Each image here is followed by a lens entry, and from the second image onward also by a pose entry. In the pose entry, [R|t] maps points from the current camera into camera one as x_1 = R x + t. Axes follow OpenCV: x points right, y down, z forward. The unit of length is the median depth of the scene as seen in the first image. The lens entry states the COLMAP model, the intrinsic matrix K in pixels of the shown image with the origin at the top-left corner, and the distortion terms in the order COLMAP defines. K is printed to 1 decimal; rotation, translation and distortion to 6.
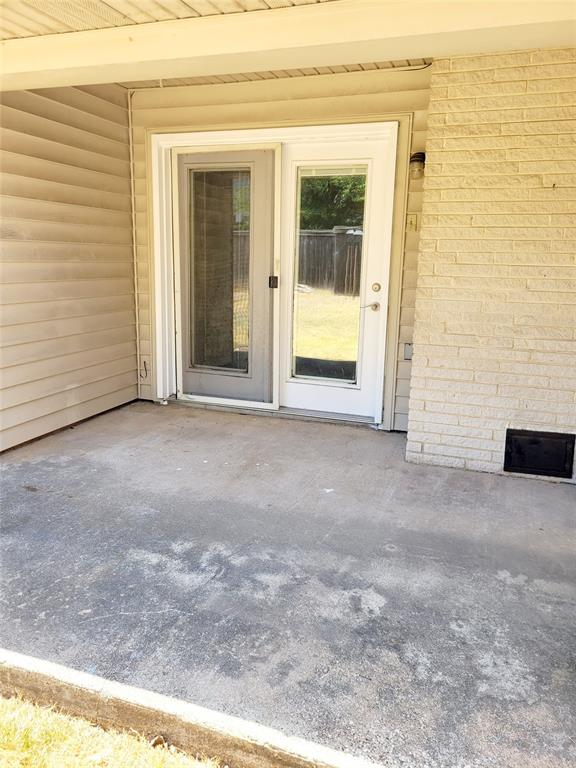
lens RADIAL K [[581.3, 0, 291.6], [0, 581.3, 380.1], [0, 0, 1]] dist [0.046017, -0.061306]
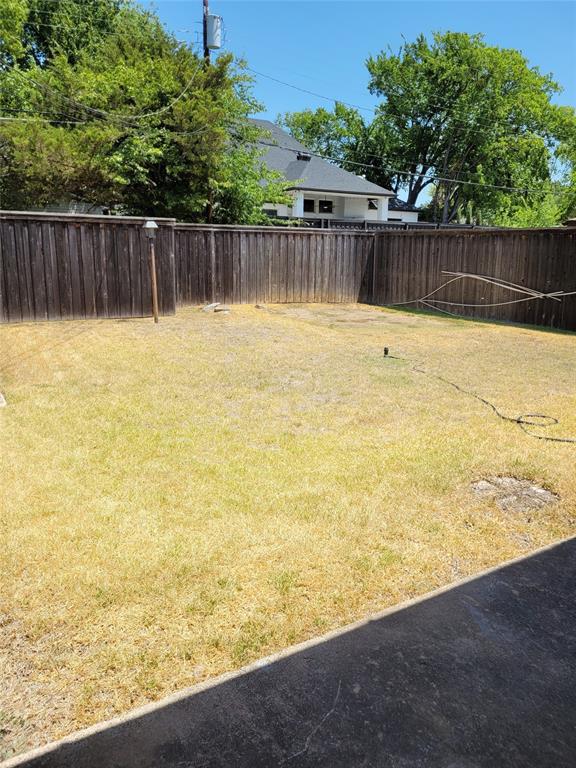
lens RADIAL K [[581.3, 0, 291.6], [0, 581.3, 380.1], [0, 0, 1]] dist [0.046017, -0.061306]
pose [[-0.634711, 0.133977, -0.761047, 0.315679], [-0.186523, 0.929173, 0.319135, -0.297974], [0.749901, 0.344511, -0.564766, 1.159494]]
